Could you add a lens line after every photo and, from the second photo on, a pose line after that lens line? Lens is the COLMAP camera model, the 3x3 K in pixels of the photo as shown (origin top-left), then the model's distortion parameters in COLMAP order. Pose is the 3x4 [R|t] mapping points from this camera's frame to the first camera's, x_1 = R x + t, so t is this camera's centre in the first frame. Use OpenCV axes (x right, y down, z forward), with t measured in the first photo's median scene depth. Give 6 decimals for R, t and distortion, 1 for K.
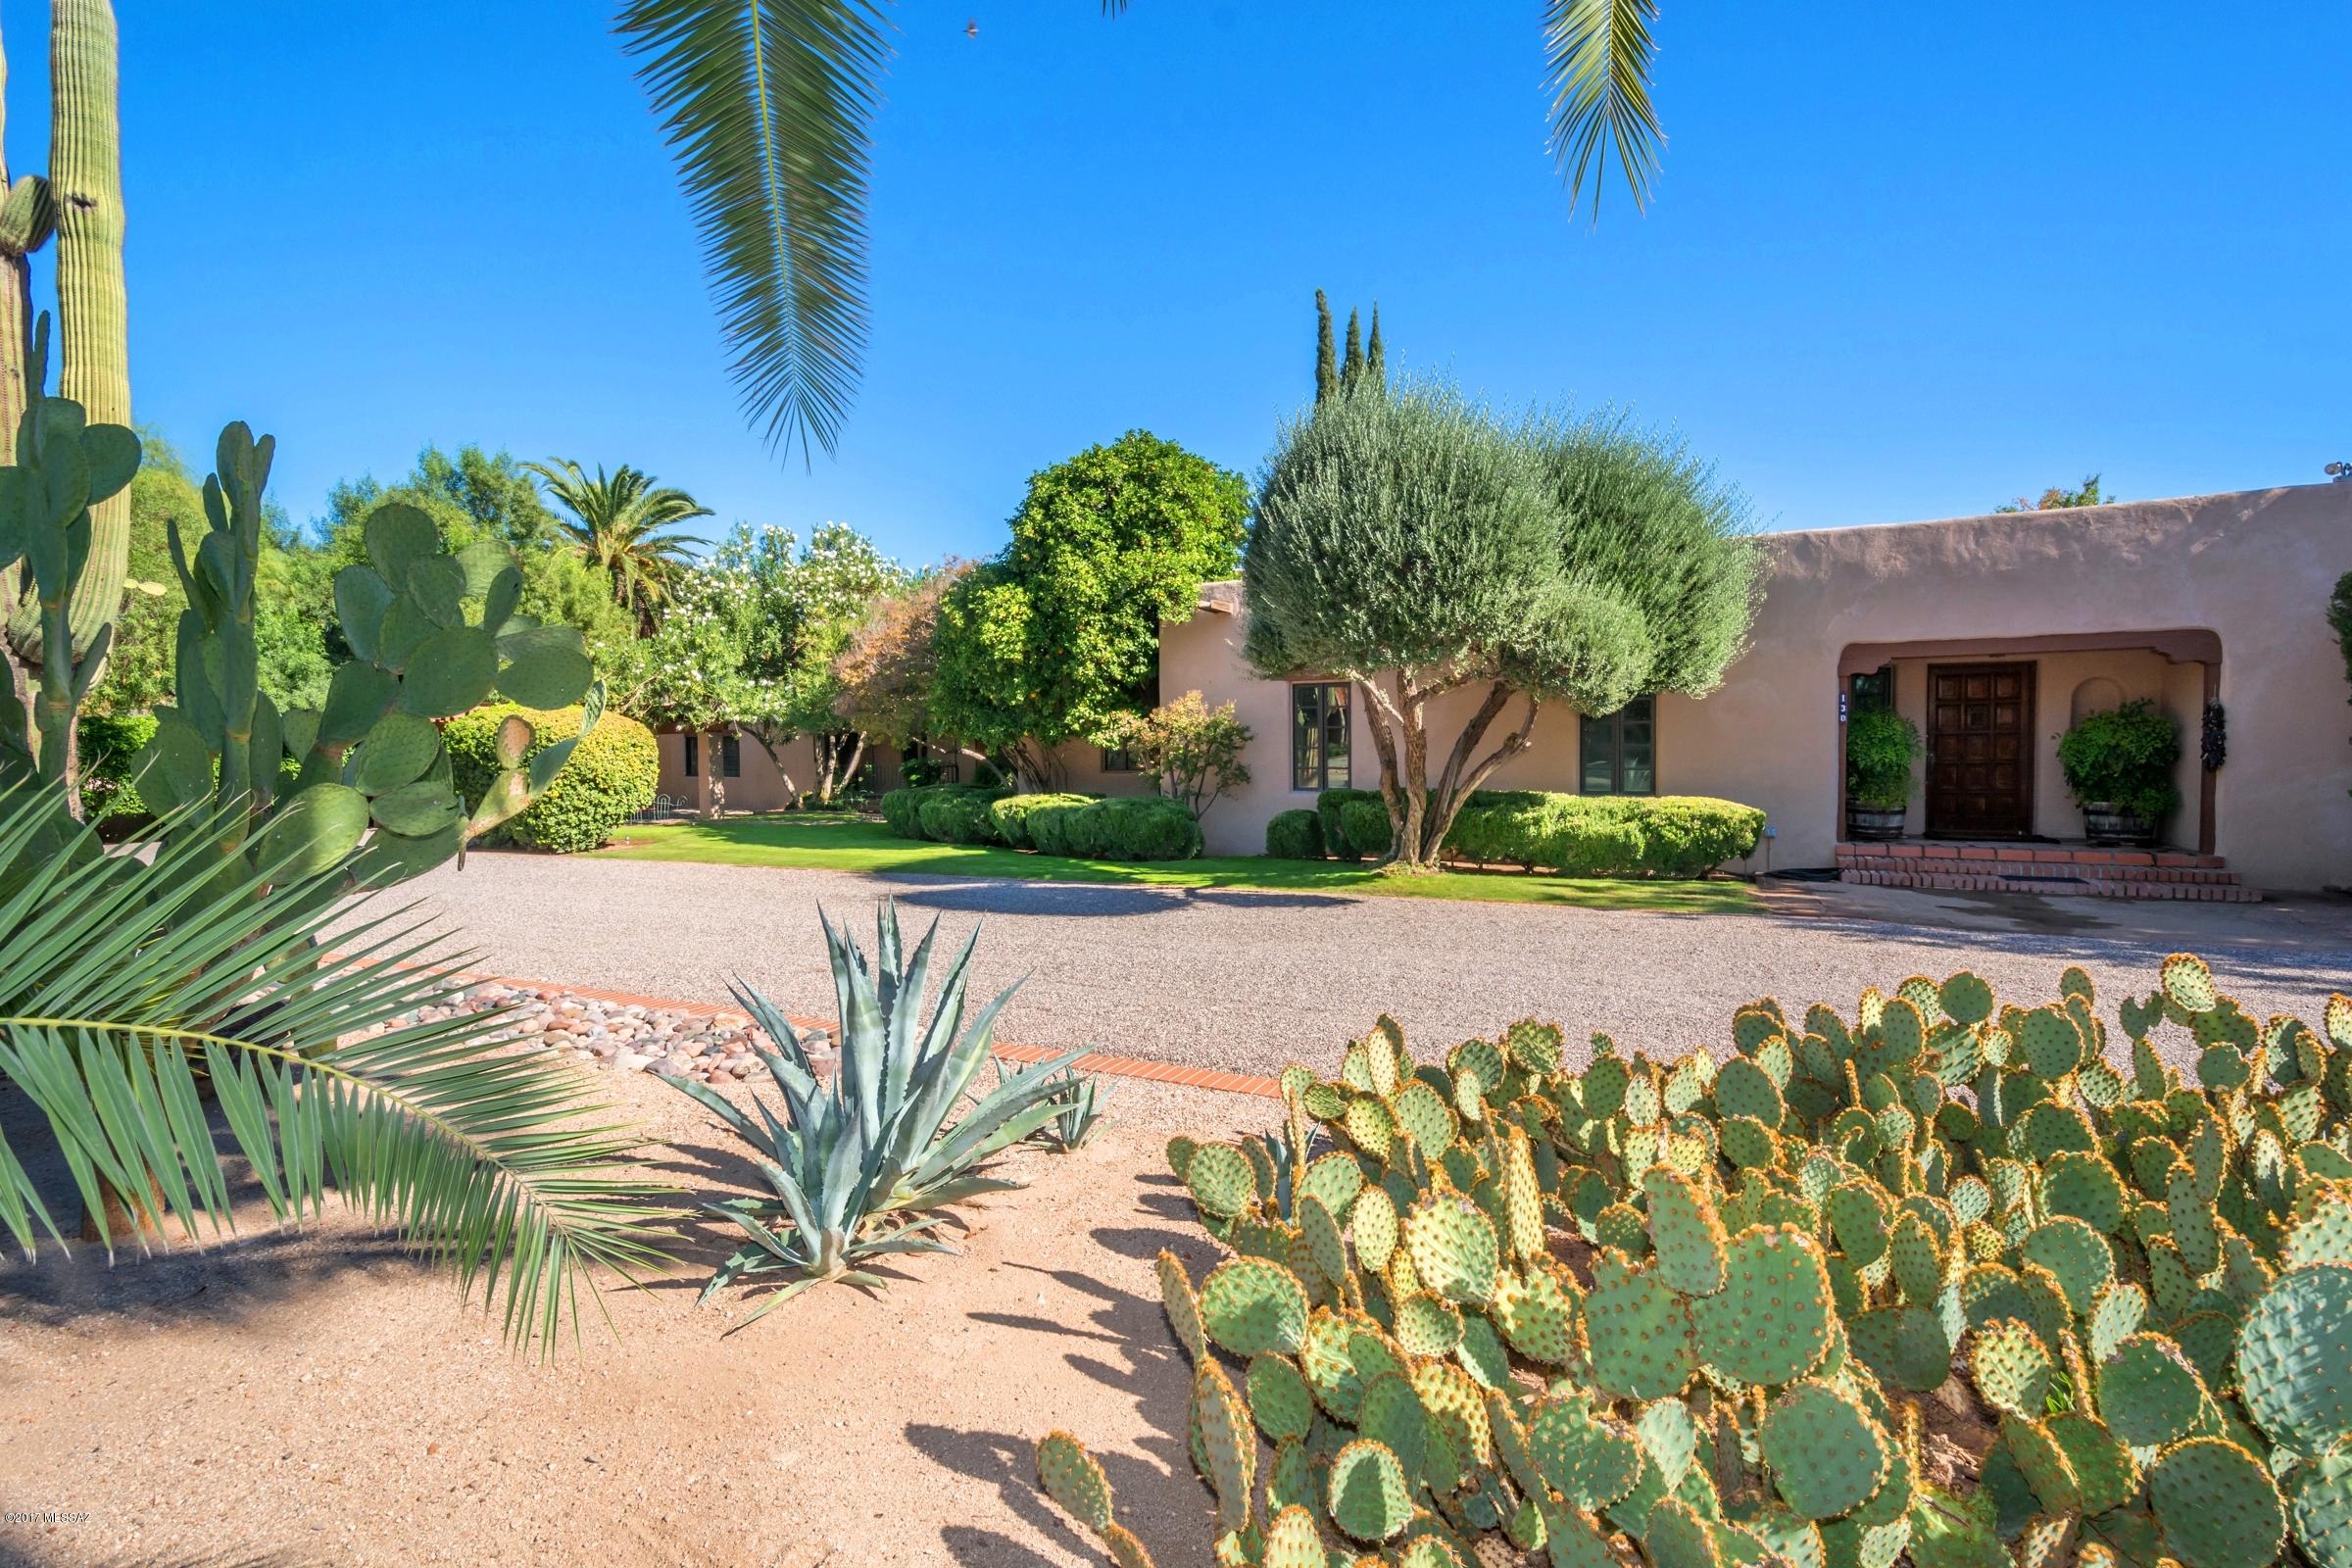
lens RADIAL K [[1043.2, 0, 1137.9], [0, 1043.2, 794.4], [0, 0, 1]] dist [0.015381, -0.005842]
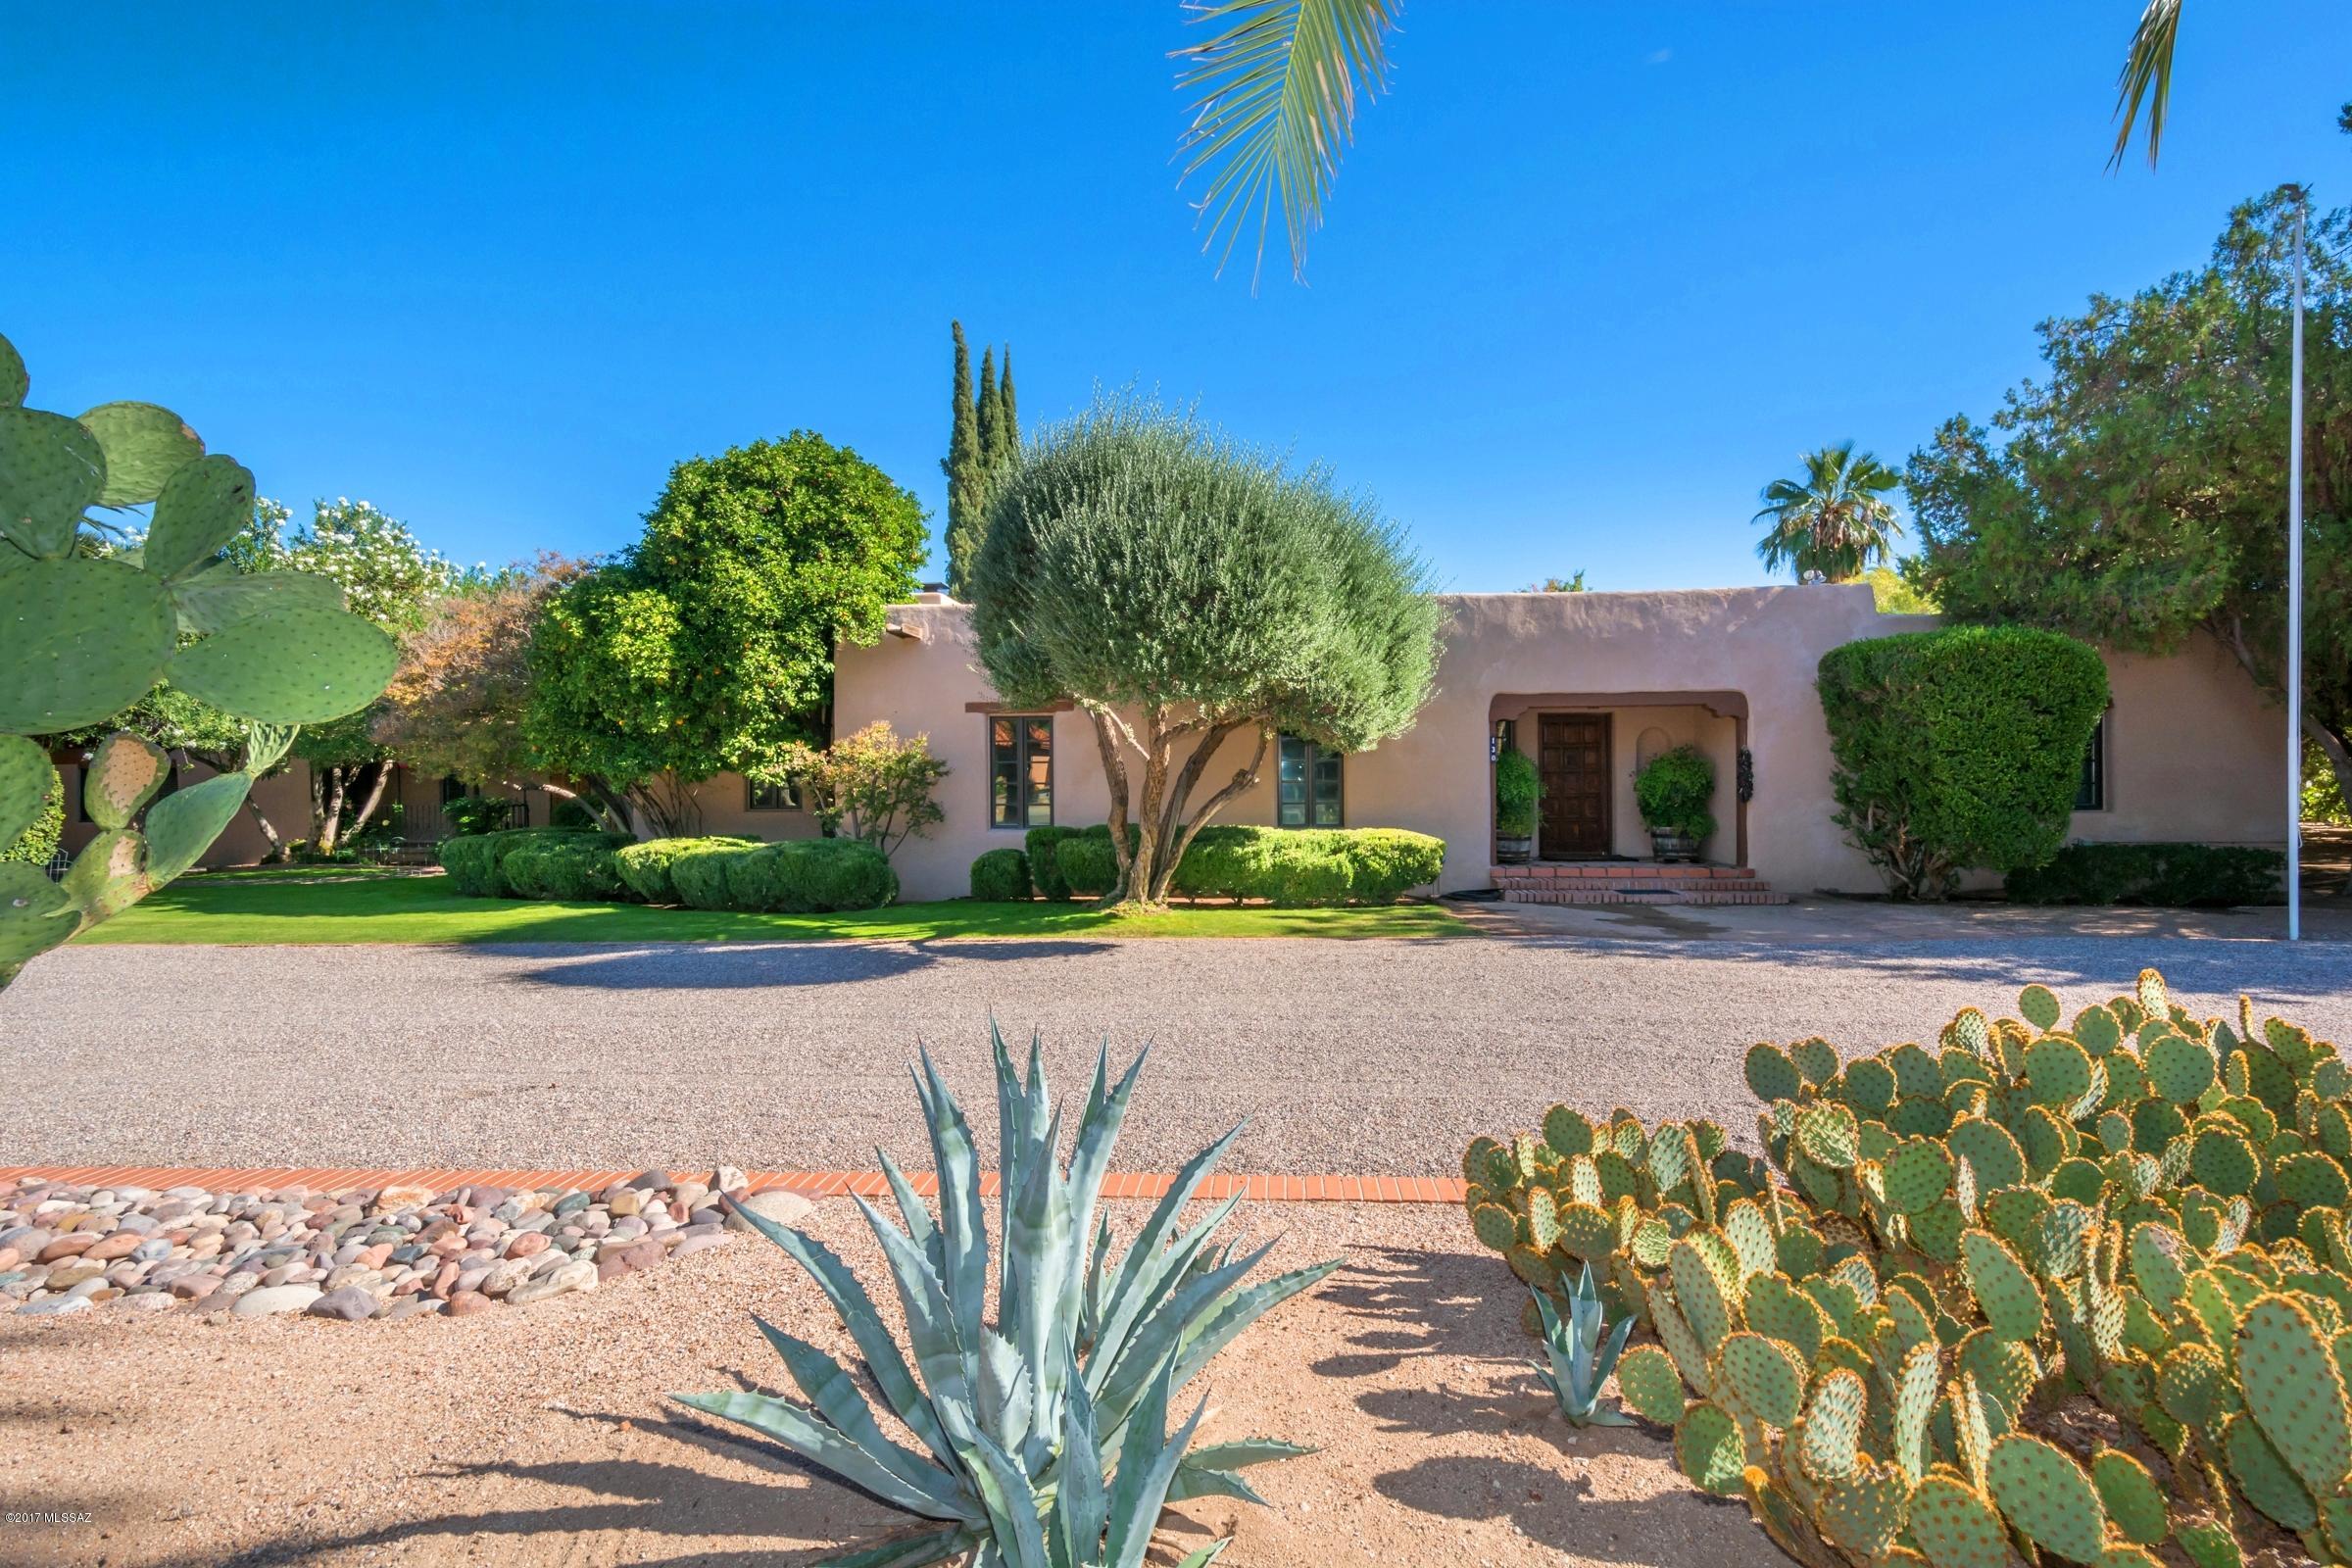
lens RADIAL K [[1043.2, 0, 1178.5], [0, 1043.2, 789.3], [0, 0, 1]] dist [0.015381, -0.005842]
pose [[0.917588, -0.002946, 0.397521, -0.088296], [0.018089, 0.999246, -0.034351, -0.004755], [-0.397120, 0.038711, 0.916950, 0.078308]]
